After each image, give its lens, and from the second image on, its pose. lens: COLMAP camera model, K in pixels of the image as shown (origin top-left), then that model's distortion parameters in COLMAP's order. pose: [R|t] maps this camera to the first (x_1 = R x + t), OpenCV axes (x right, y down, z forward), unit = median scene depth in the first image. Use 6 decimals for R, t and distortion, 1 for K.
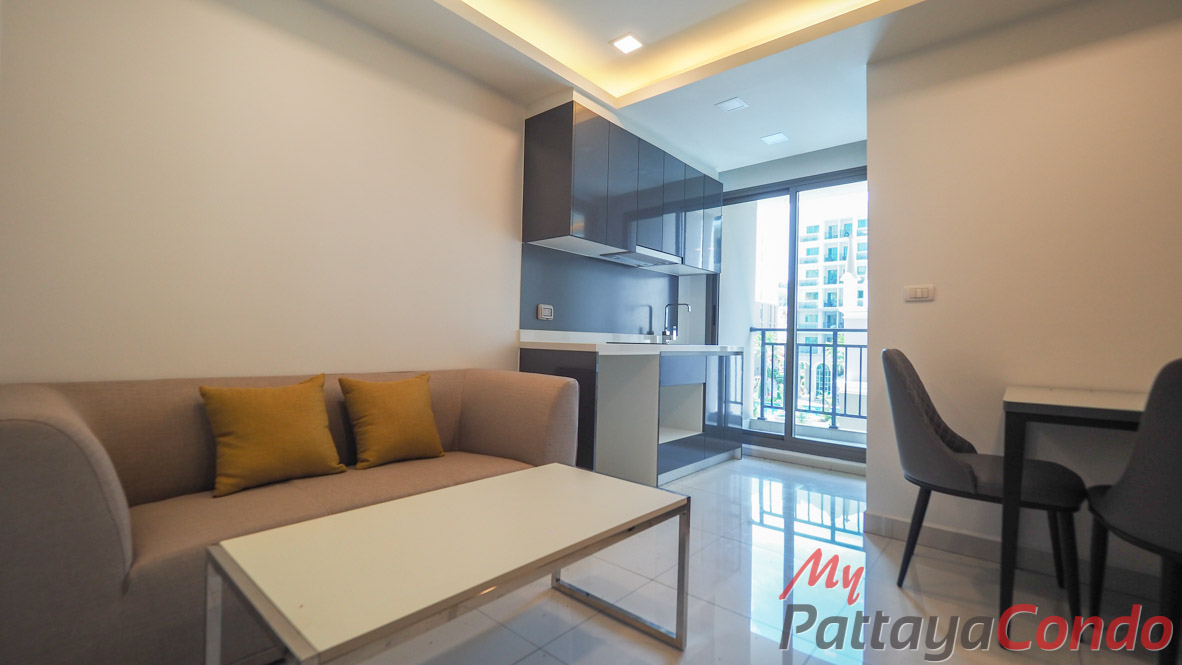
lens RADIAL K [[501.0, 0, 580.9], [0, 501.0, 330.4], [0, 0, 1]] dist [-0.008632, 0.000056]
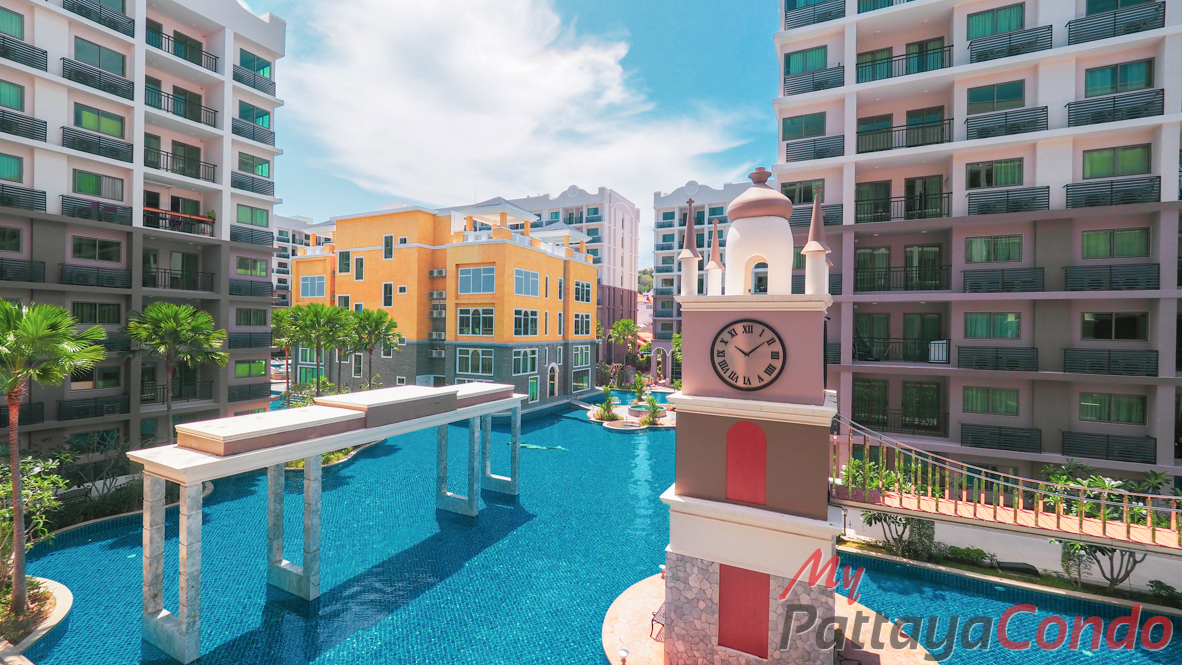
lens RADIAL K [[501.0, 0, 580.9], [0, 501.0, 330.4], [0, 0, 1]] dist [-0.008632, 0.000056]
pose [[0.969004, -0.016096, 0.246519, 1.023074], [0.009600, 0.999575, 0.027529, -0.090634], [-0.246857, -0.024309, 0.968747, 1.654885]]
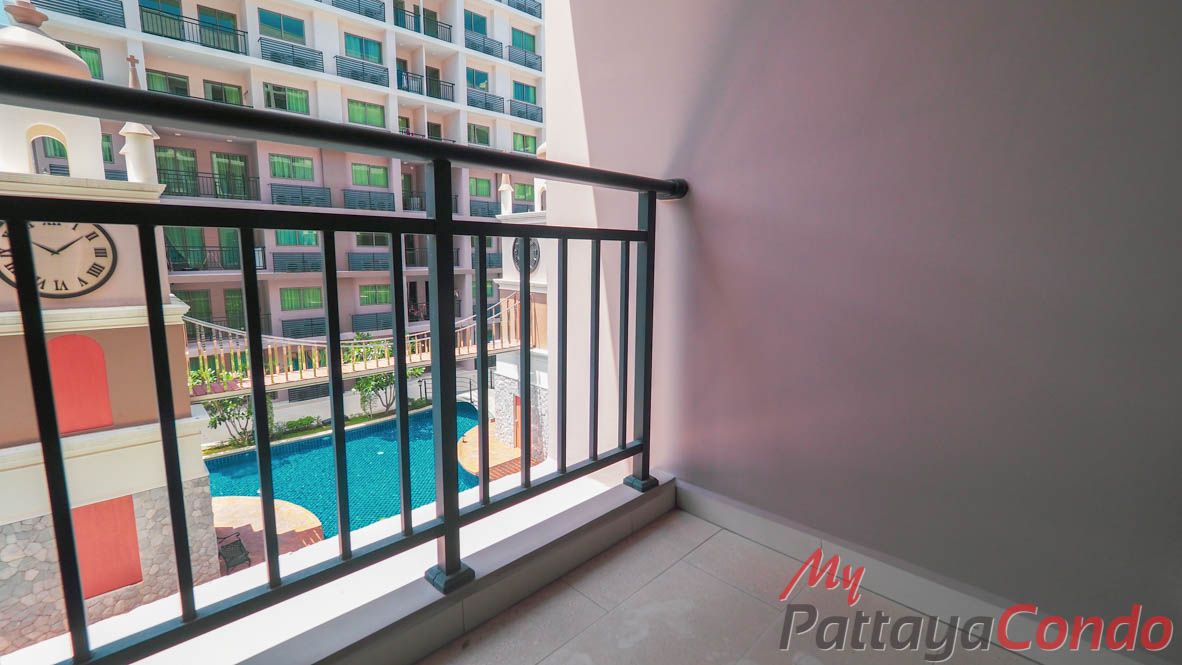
lens RADIAL K [[497.0, 0, 576.2], [0, 497.0, 322.9], [0, 0, 1]] dist [-0.001366, 0.000109]
pose [[0.100992, -0.167167, 0.980742, 0.508036], [-0.015689, 0.985392, 0.169575, 0.059429], [-0.994764, -0.032513, 0.096894, 1.575667]]
